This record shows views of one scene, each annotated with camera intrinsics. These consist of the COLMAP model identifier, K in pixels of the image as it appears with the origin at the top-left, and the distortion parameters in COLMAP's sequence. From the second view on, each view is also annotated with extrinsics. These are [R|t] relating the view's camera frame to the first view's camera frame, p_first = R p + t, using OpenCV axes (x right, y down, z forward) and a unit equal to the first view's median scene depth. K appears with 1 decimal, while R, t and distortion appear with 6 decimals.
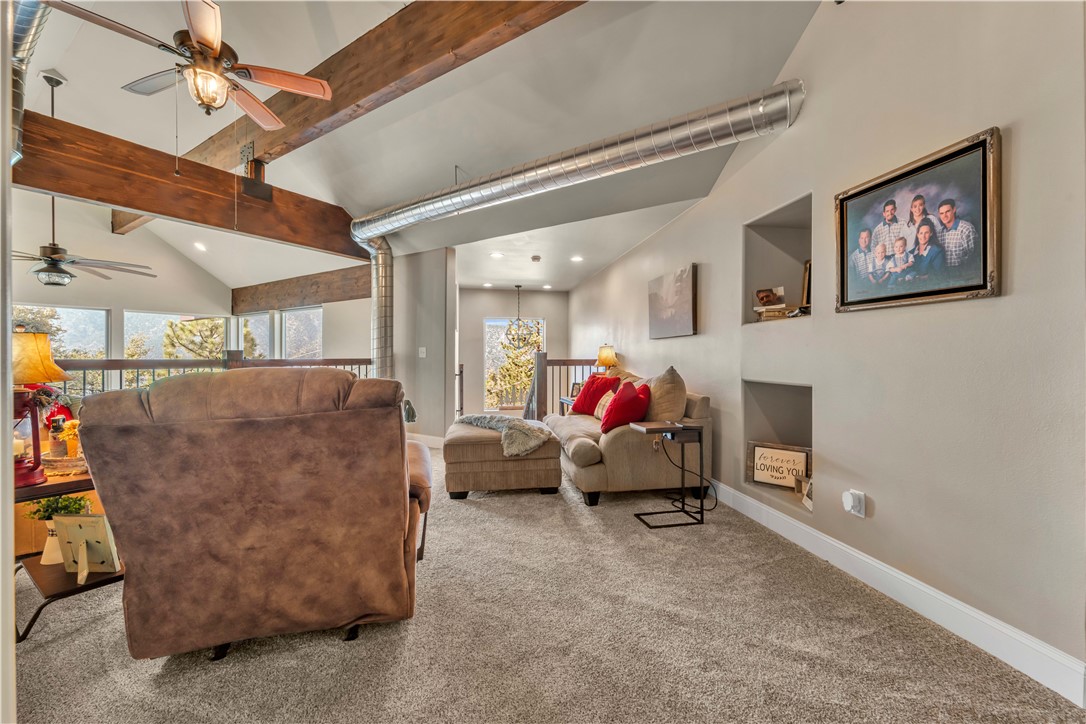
lens RADIAL K [[441.1, 0, 541.3], [0, 441.1, 360.6], [0, 0, 1]] dist [-0.001406, -0.000292]
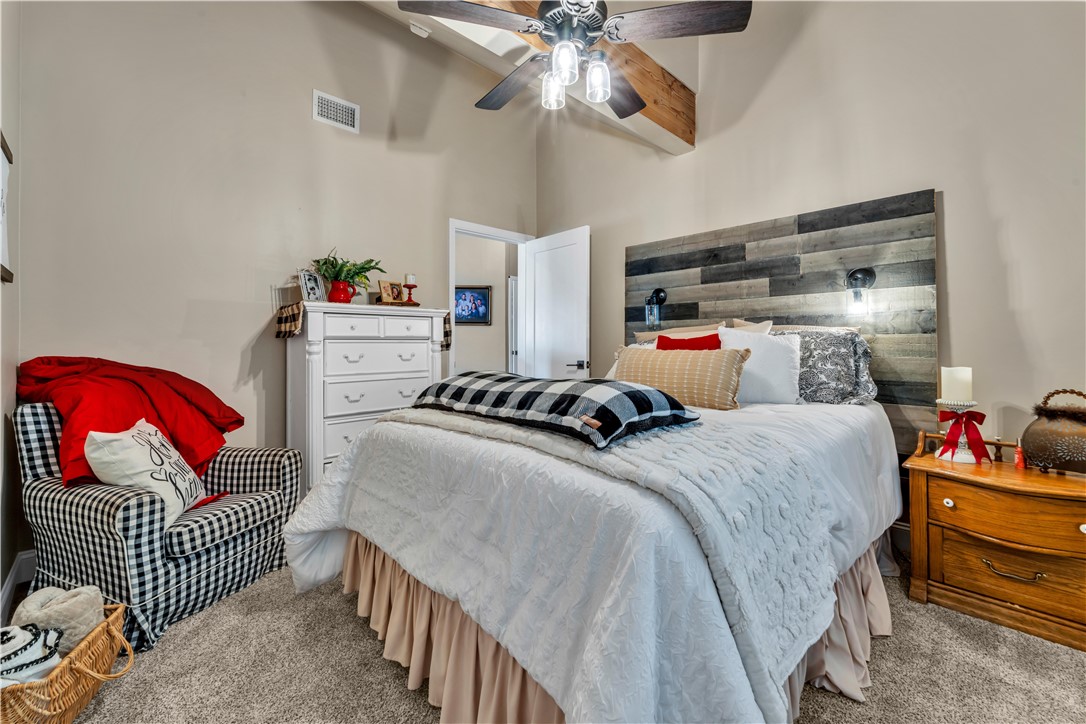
lens RADIAL K [[441.1, 0, 542.9], [0, 441.1, 352.4], [0, 0, 1]] dist [-0.001406, -0.000292]
pose [[0.207093, -0.011461, 0.978254, -0.962520], [0.001930, 0.999934, 0.011306, 0.020588], [-0.978319, -0.000453, 0.207101, -0.118210]]
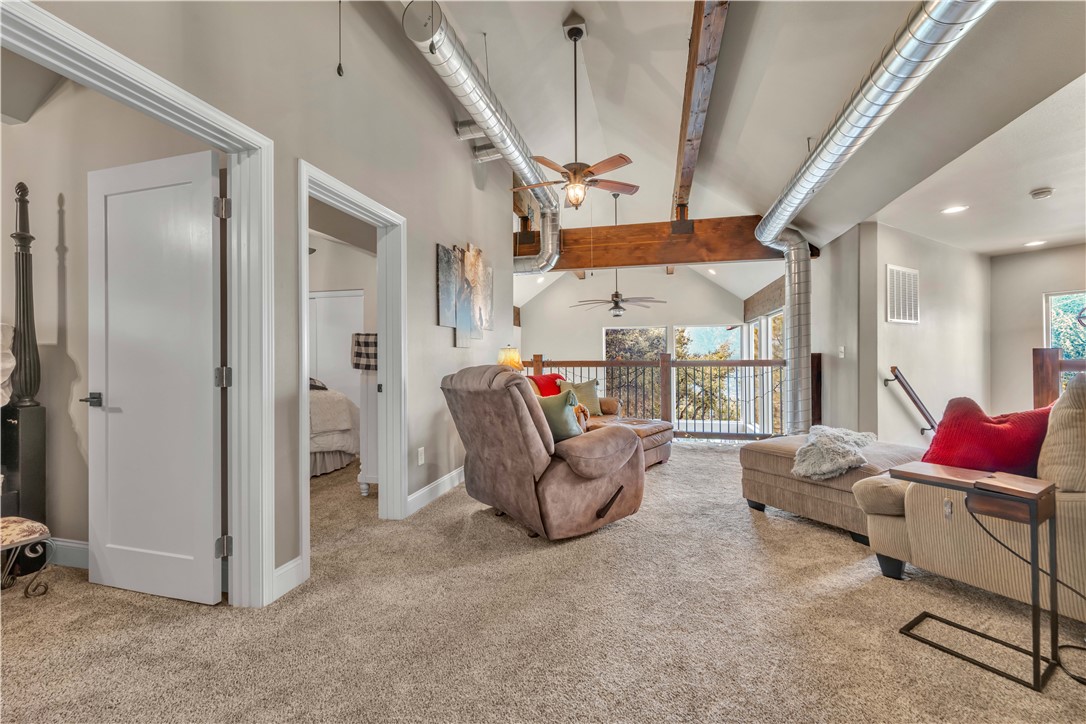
lens RADIAL K [[441.1, 0, 540.0], [0, 441.1, 360.9], [0, 0, 1]] dist [-0.001406, -0.000292]
pose [[0.322037, -0.001302, -0.946726, 0.560260], [-0.000287, 0.999999, -0.001473, -0.000145], [0.946727, 0.000746, 0.322036, 0.266717]]
